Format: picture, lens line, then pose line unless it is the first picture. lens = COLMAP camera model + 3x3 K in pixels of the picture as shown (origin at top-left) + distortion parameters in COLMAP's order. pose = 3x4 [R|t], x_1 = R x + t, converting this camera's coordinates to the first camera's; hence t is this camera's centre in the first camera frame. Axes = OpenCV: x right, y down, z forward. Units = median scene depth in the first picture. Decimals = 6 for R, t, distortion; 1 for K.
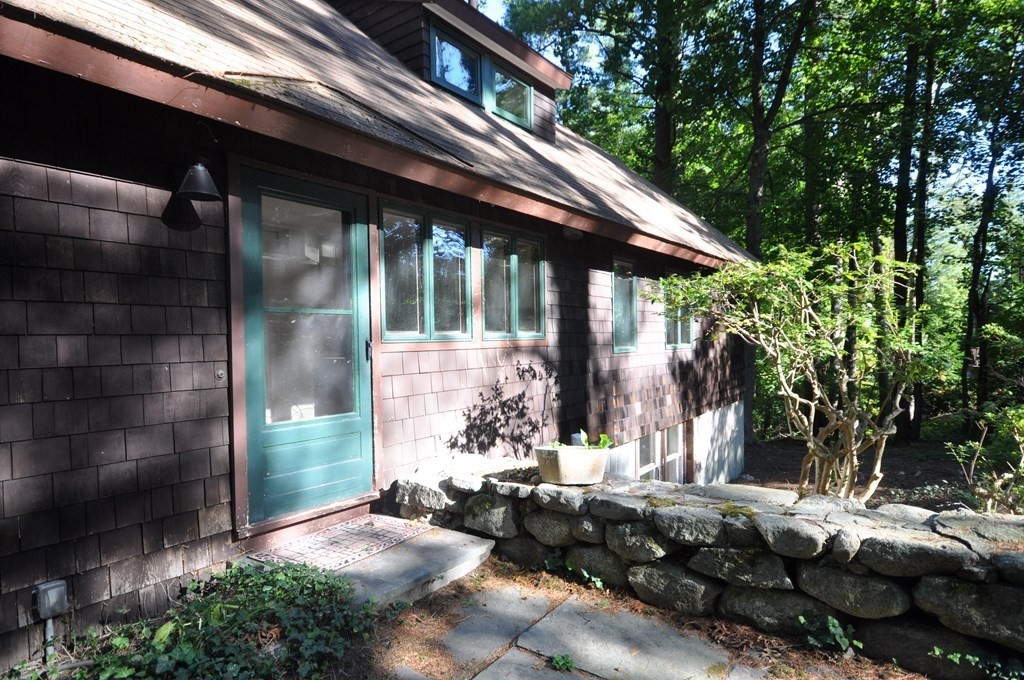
lens RADIAL K [[579.1, 0, 510.0], [0, 579.1, 348.0], [0, 0, 1]] dist [0.011495, 0.000698]
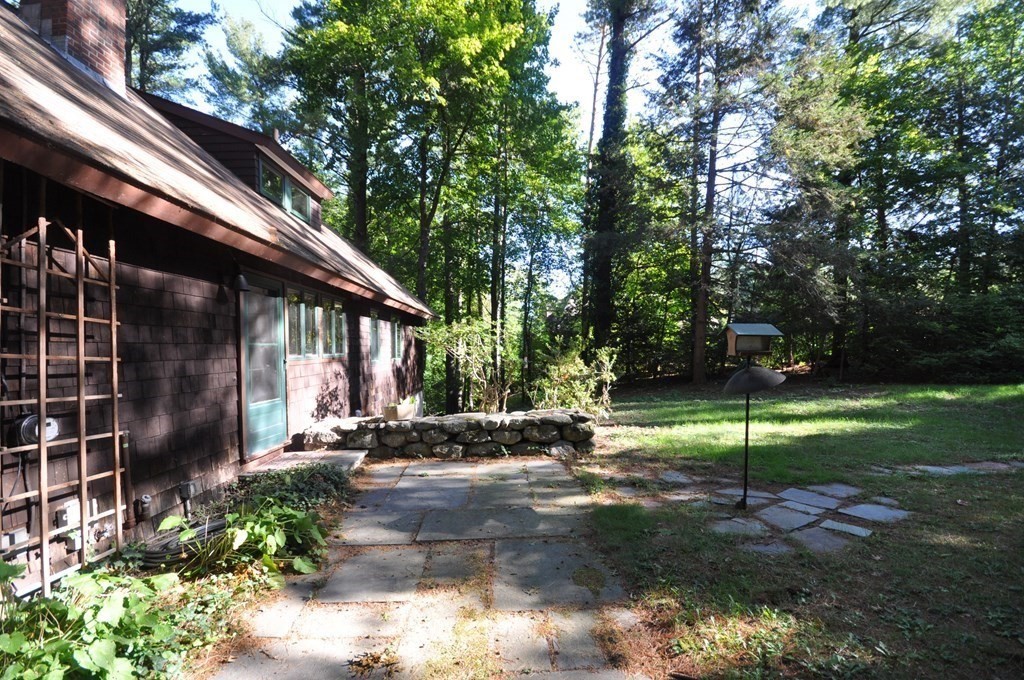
lens RADIAL K [[438.2, 0, 511.4], [0, 438.2, 348.4], [0, 0, 1]] dist [-0.009866, -0.006296]
pose [[0.799178, 0.000512, 0.601094, -0.512013], [0.014073, 0.999710, -0.019563, -0.010193], [-0.600929, 0.024093, 0.798939, -0.574085]]
